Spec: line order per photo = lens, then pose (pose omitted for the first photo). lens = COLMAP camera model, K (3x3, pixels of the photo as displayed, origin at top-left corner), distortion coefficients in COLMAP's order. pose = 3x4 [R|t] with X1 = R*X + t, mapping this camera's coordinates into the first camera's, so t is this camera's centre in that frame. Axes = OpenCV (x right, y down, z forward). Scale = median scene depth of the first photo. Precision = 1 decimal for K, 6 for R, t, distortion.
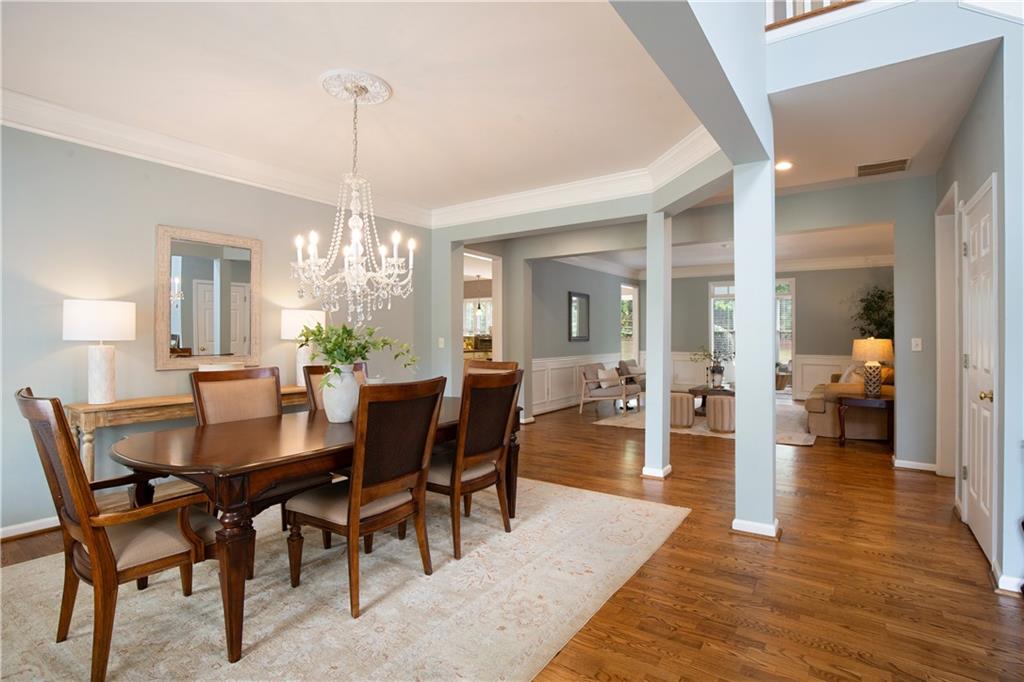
lens RADIAL K [[492.9, 0, 522.8], [0, 492.9, 321.2], [0, 0, 1]] dist [-0.002289, -0.000183]
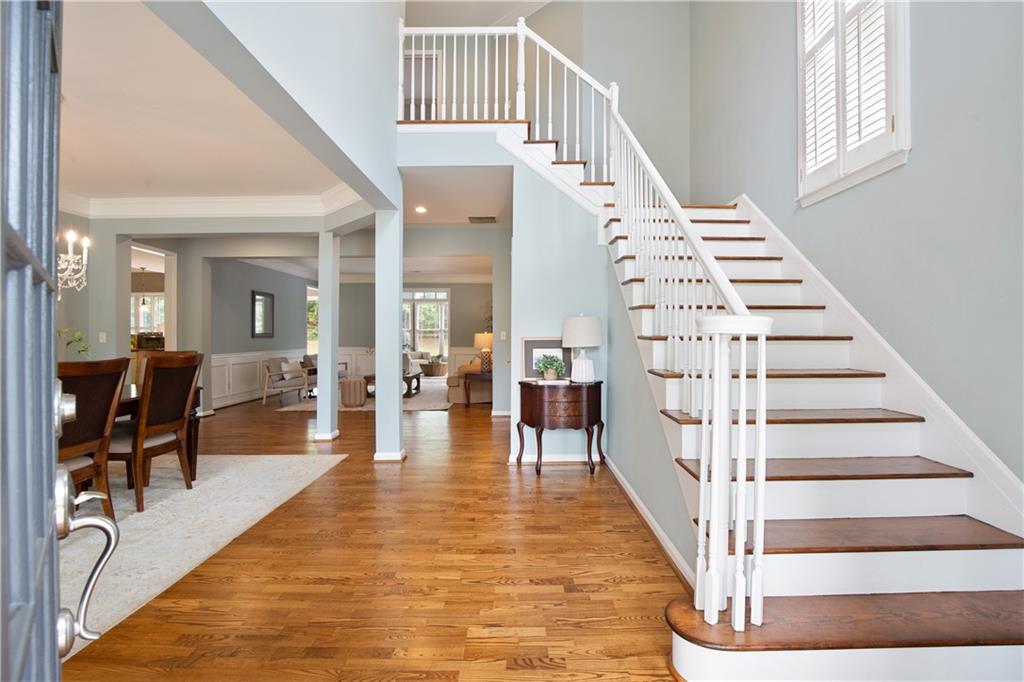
lens RADIAL K [[477.1, 0, 518.2], [0, 477.1, 335.3], [0, 0, 1]] dist [-0.029428, 0.000644]
pose [[0.827198, -0.002038, 0.561907, -0.006568], [-0.012441, 0.999682, 0.021940, 0.012484], [-0.561773, -0.025139, 0.826910, -0.282436]]
